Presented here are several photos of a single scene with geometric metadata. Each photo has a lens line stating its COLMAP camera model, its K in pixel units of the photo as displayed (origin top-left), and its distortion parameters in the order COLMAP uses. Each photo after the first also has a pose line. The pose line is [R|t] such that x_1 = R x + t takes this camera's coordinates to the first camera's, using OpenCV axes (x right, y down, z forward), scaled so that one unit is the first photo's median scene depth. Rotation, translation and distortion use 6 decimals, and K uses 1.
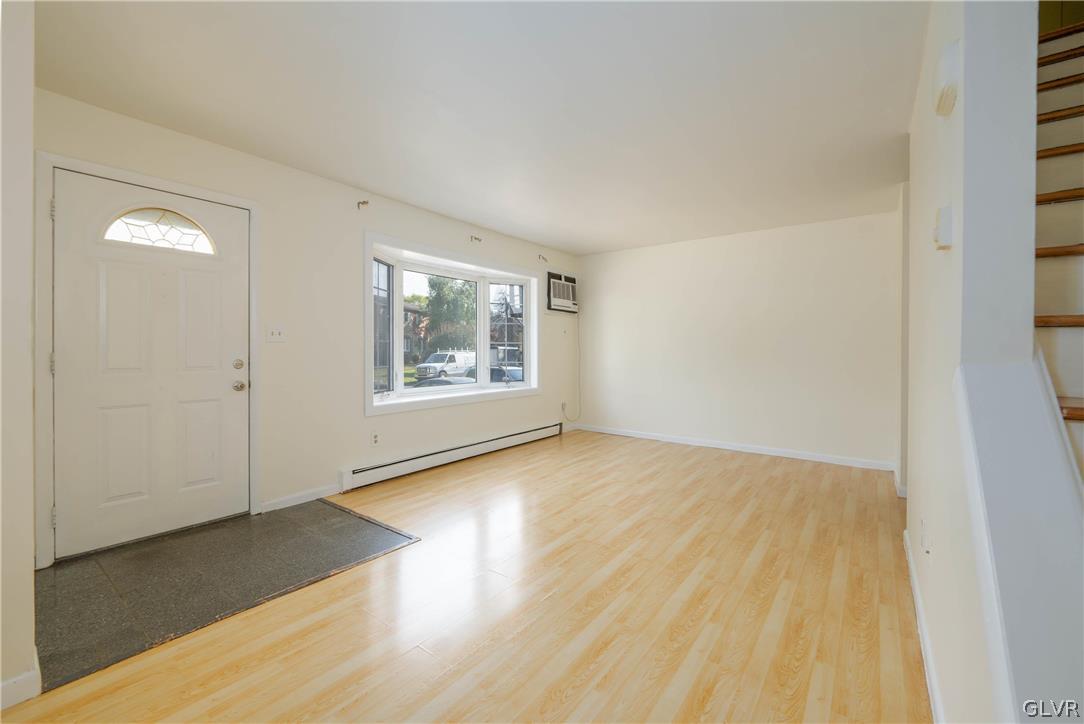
lens RADIAL K [[457.3, 0, 543.6], [0, 457.3, 365.1], [0, 0, 1]] dist [-0.003140, 0.000001]
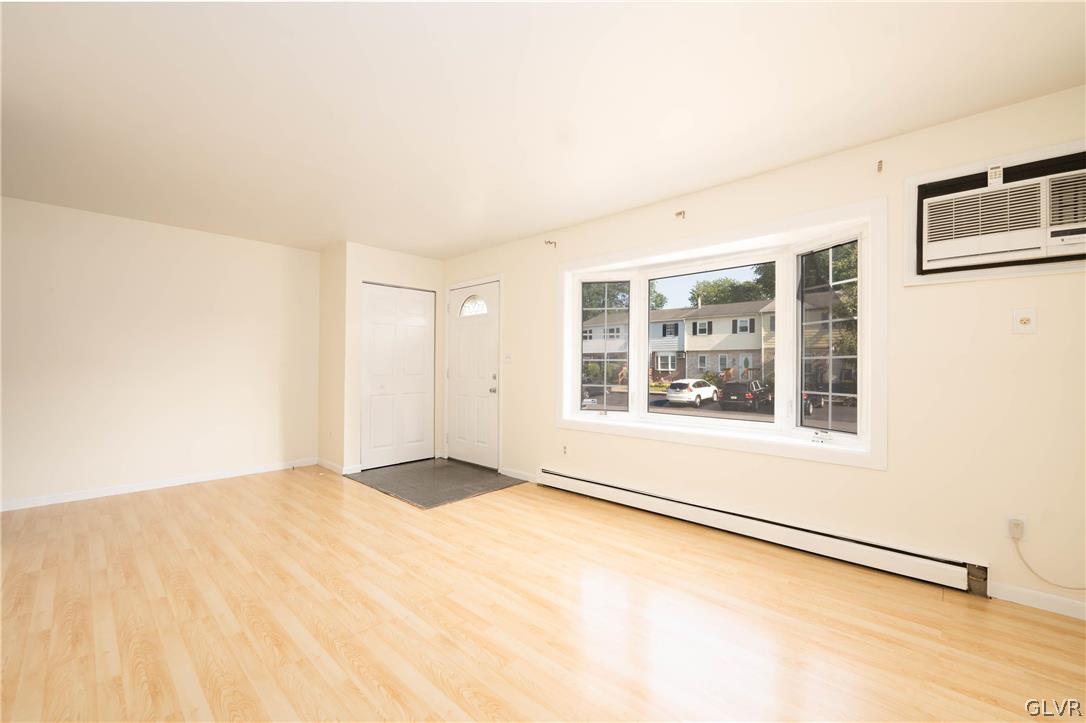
lens RADIAL K [[458.1, 0, 544.6], [0, 458.1, 364.6], [0, 0, 1]] dist [-0.003140, 0.000001]
pose [[-0.145191, -0.007677, -0.989374, 0.771052], [-0.038690, 0.999249, -0.002076, -0.039937], [0.988647, 0.037978, -0.145379, 1.173318]]
